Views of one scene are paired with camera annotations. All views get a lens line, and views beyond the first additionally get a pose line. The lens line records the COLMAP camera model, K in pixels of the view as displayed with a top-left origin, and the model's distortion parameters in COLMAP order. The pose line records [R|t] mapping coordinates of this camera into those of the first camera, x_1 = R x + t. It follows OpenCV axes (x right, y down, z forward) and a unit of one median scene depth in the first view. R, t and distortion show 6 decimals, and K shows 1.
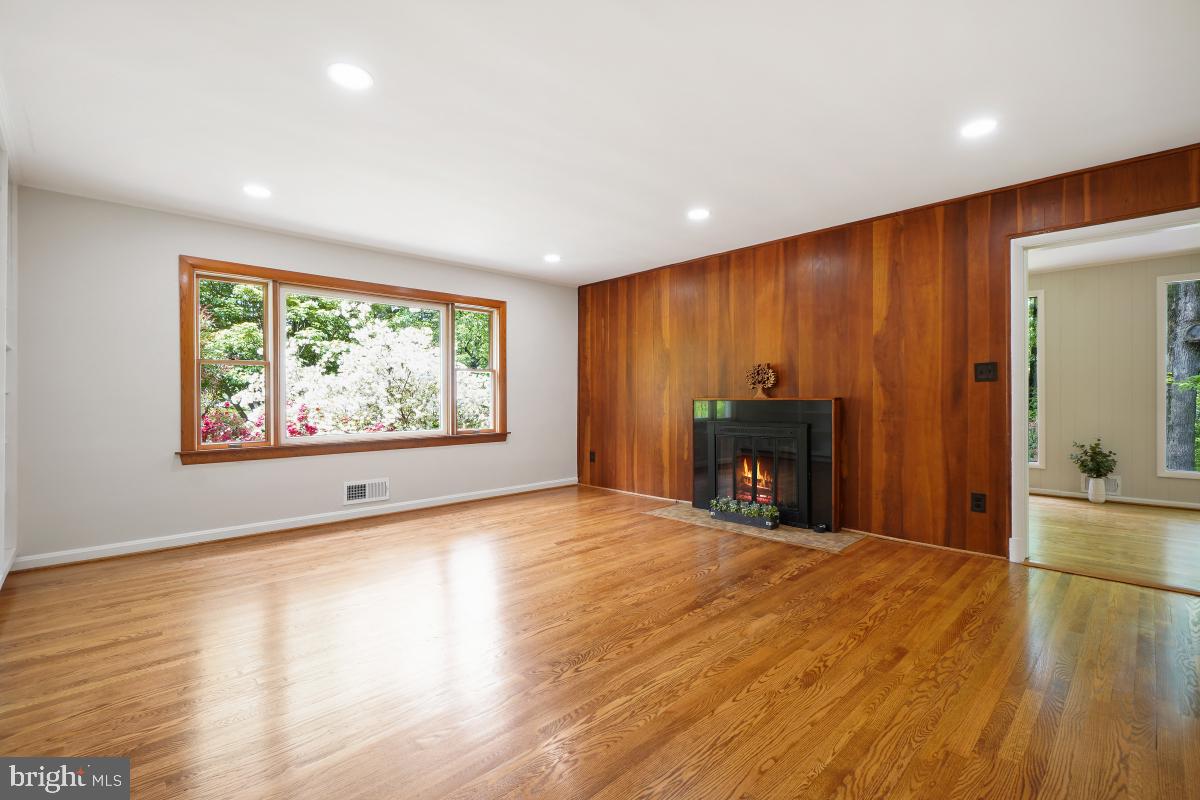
lens RADIAL K [[531.8, 0, 616.4], [0, 531.8, 397.1], [0, 0, 1]] dist [-0.004872, -0.001162]
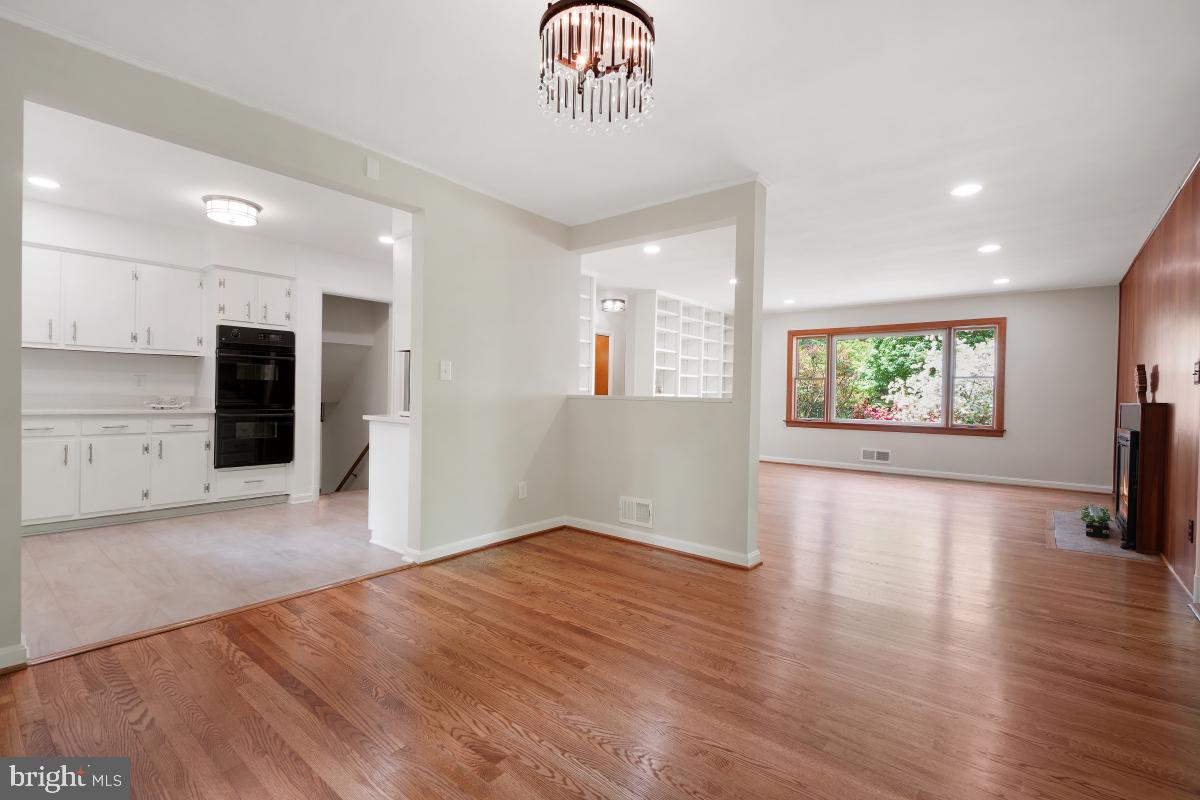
lens RADIAL K [[531.8, 0, 589.9], [0, 531.8, 401.0], [0, 0, 1]] dist [-0.004872, -0.001162]
pose [[0.083382, 0.019769, -0.996322, 1.089627], [-0.014155, 0.999726, 0.018652, -0.006739], [0.996417, 0.012547, 0.083639, -0.004230]]
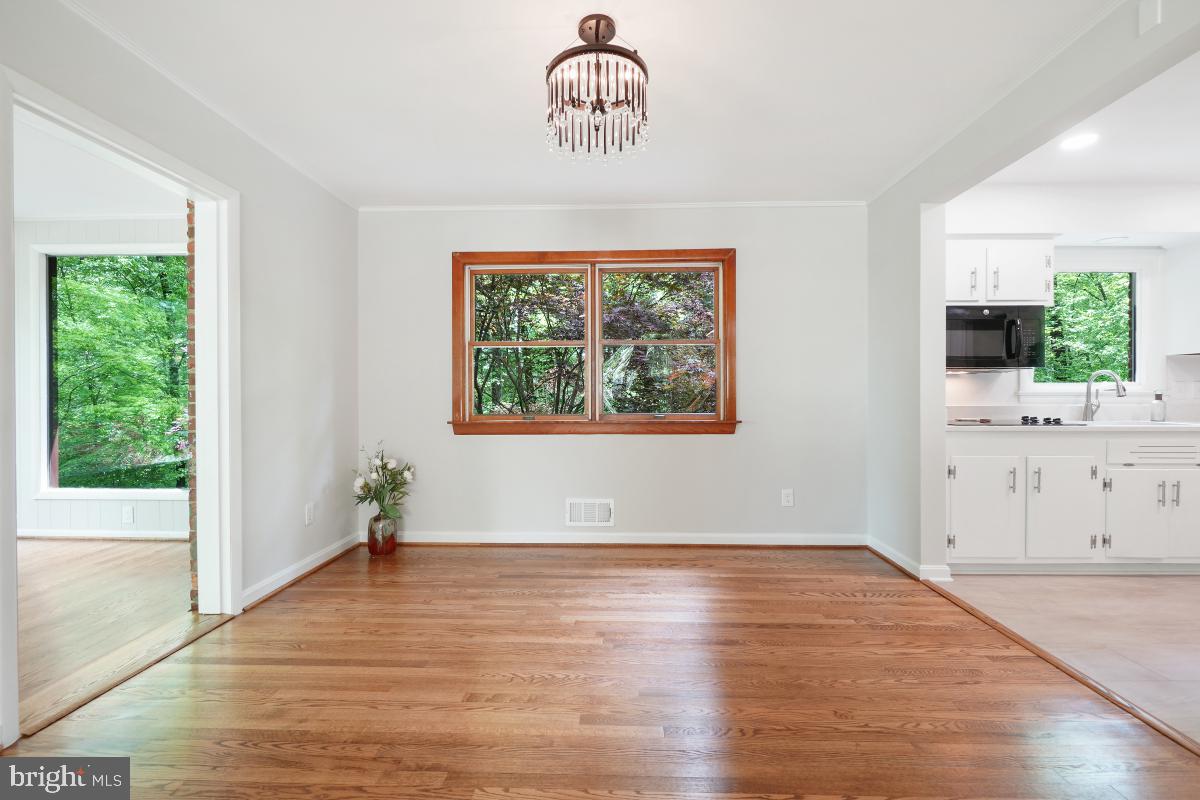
lens RADIAL K [[531.8, 0, 600.4], [0, 531.8, 399.0], [0, 0, 1]] dist [-0.004872, -0.001162]
pose [[-0.675362, -0.000639, 0.737487, 0.421225], [-0.000261, 1.000000, 0.000628, -0.000085], [-0.737487, 0.000232, -0.675362, 0.310097]]
